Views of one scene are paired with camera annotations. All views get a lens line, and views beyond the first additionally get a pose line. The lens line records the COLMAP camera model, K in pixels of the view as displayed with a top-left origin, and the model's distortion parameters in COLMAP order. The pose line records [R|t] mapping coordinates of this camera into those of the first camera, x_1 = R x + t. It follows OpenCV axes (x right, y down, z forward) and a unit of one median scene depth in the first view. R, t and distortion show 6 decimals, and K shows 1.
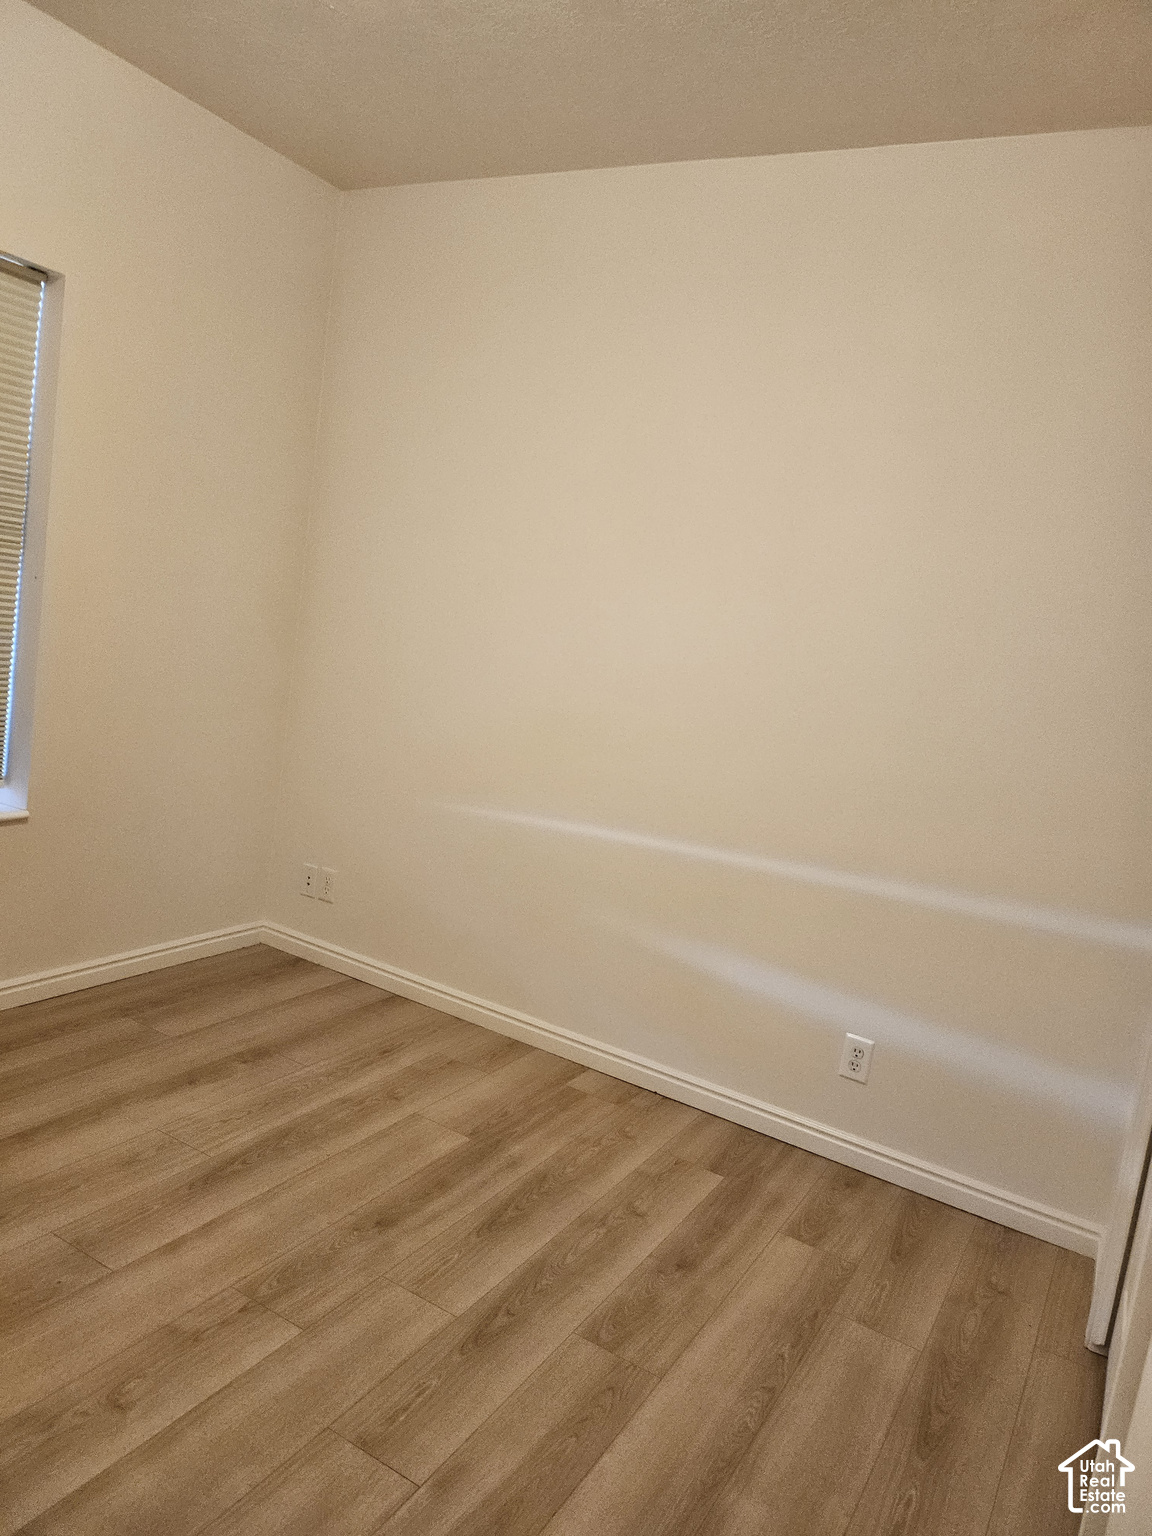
lens RADIAL K [[1083.2, 0, 582.6], [0, 1083.2, 755.2], [0, 0, 1]] dist [0.050484, -0.052012]
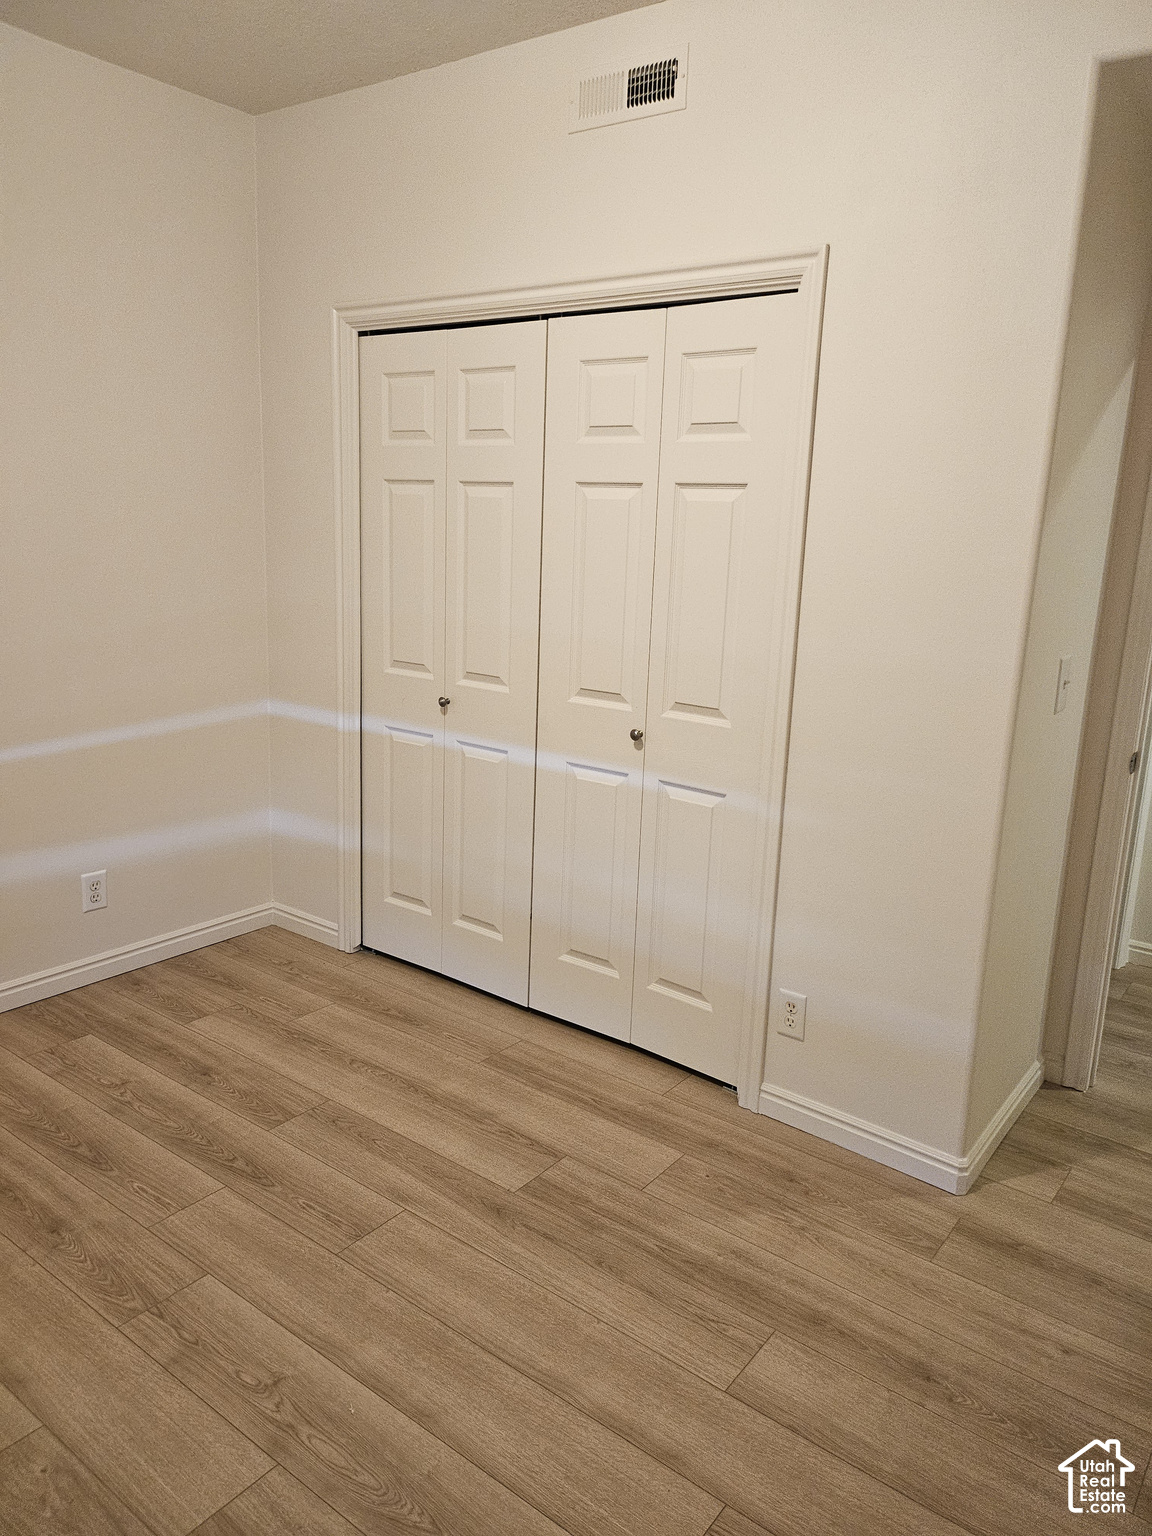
lens RADIAL K [[1083.2, 0, 571.5], [0, 1083.2, 764.7], [0, 0, 1]] dist [0.050484, -0.052012]
pose [[0.135768, -0.349598, 0.927010, -0.842239], [0.095216, 0.935947, 0.339023, -0.228939], [-0.986155, 0.042238, 0.160359, 0.365802]]
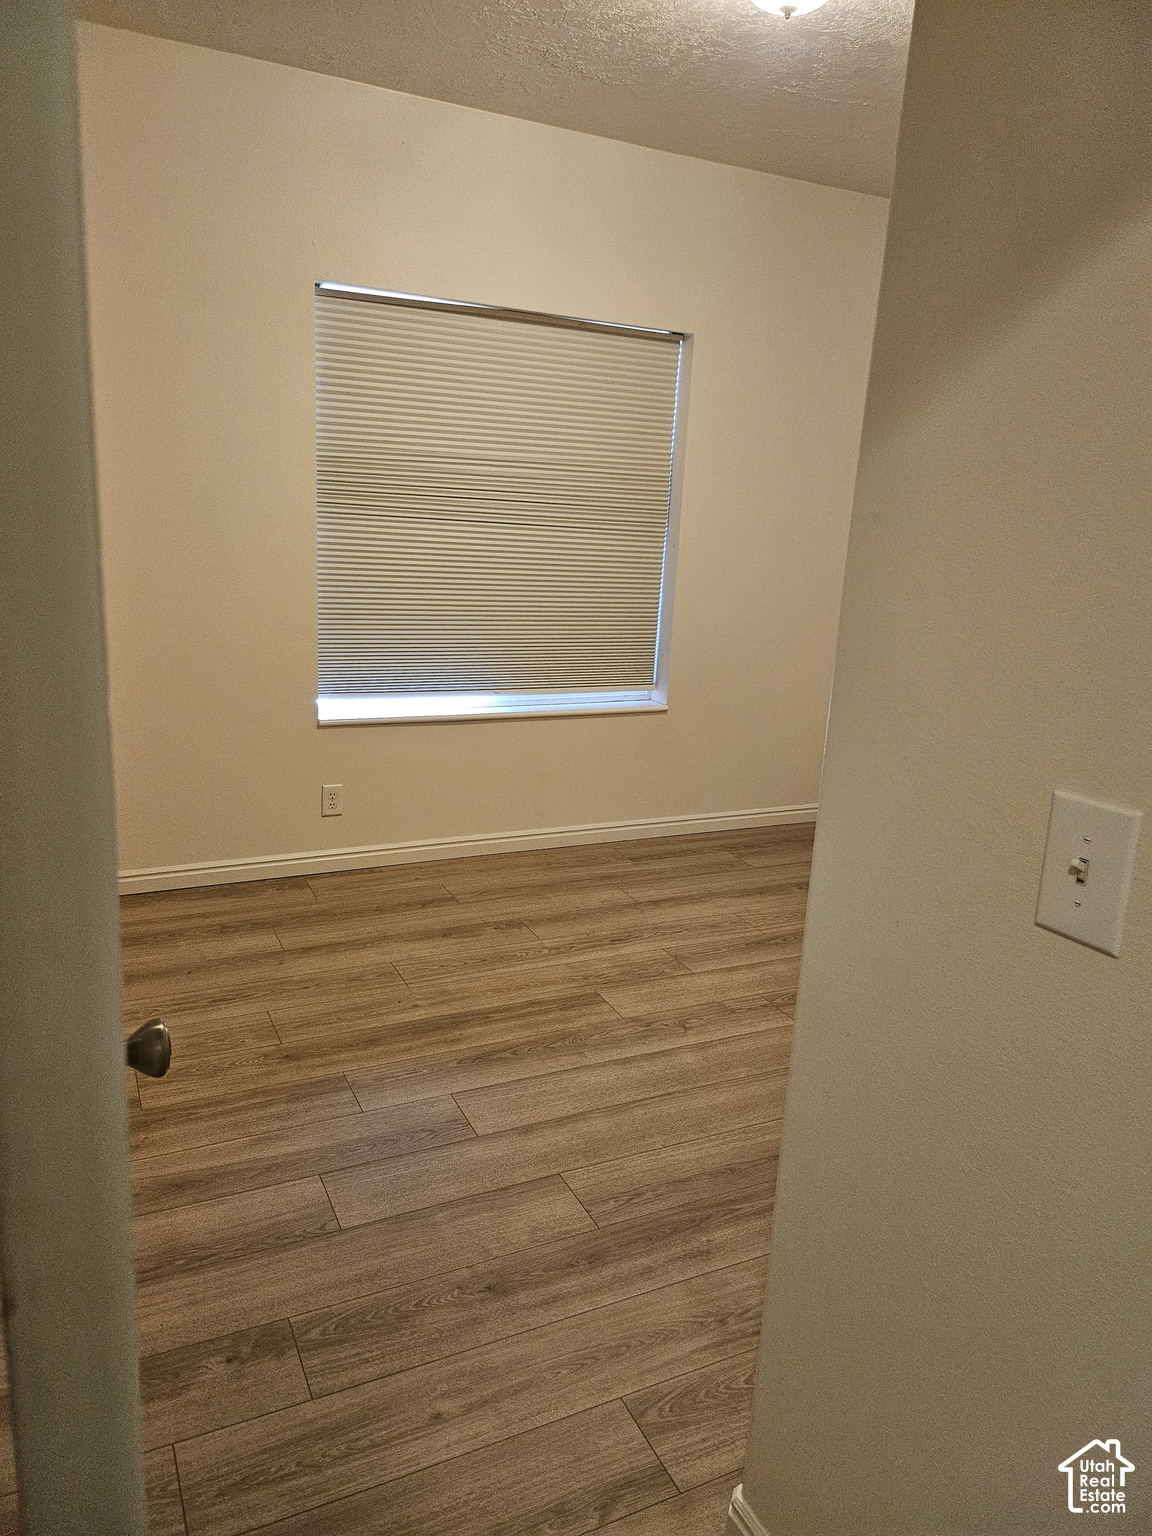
lens RADIAL K [[1083.2, 0, 572.1], [0, 1083.2, 770.8], [0, 0, 1]] dist [0.050484, -0.052012]
pose [[0.821477, 0.045307, -0.568439, 0.286863], [-0.005838, 0.997455, 0.071064, 0.043541], [0.570212, -0.055058, 0.819650, -0.363666]]
